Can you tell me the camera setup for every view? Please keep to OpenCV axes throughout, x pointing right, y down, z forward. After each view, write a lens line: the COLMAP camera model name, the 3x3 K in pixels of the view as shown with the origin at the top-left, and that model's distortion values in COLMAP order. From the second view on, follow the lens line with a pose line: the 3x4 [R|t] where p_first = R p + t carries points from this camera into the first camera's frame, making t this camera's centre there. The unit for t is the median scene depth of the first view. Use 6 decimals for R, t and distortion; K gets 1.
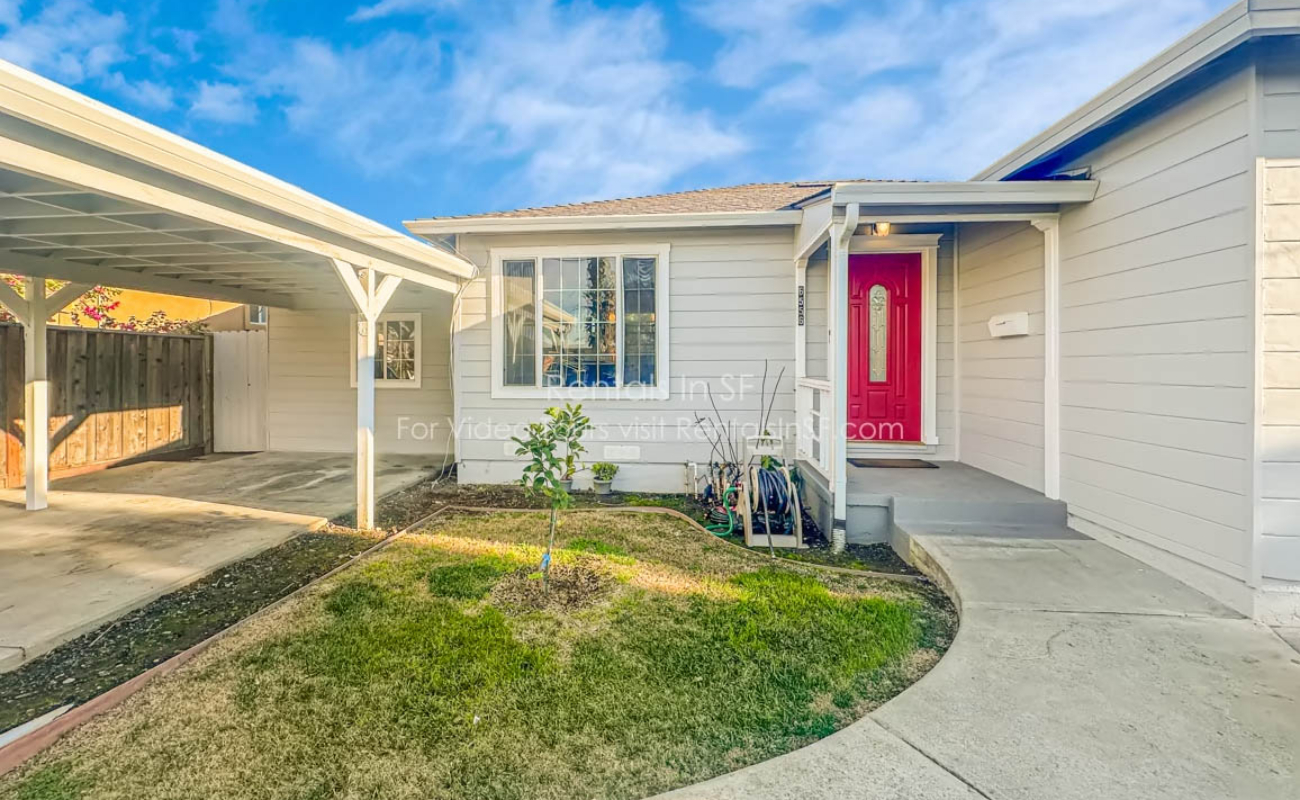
lens RADIAL K [[528.5, 0, 649.5], [0, 528.5, 364.5], [0, 0, 1]] dist [-0.000053, -0.000002]
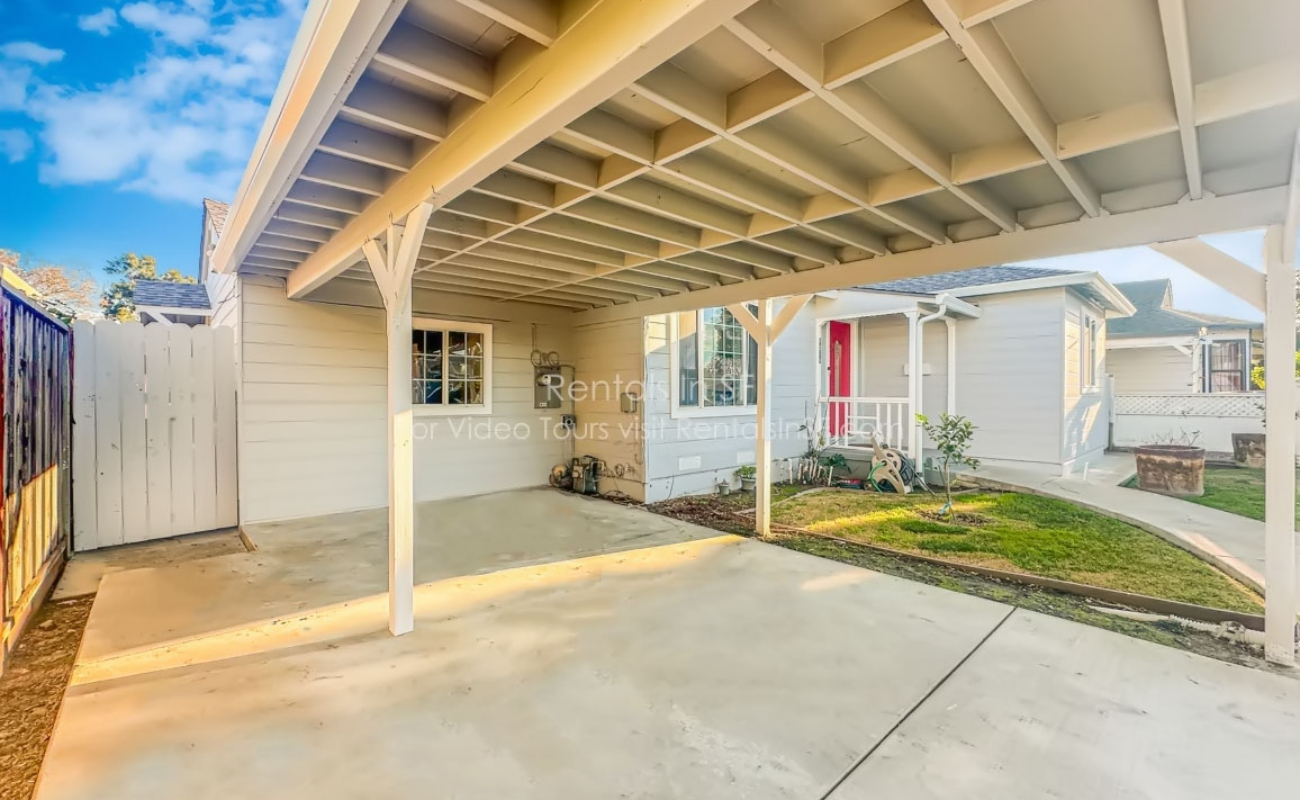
lens RADIAL K [[528.5, 0, 649.9], [0, 528.5, 398.2], [0, 0, 1]] dist [-0.000053, -0.000002]
pose [[0.669845, -0.000437, 0.742500, -1.165765], [-0.001817, 0.999996, 0.002228, 0.021791], [-0.742498, -0.002842, 0.669842, 0.322859]]
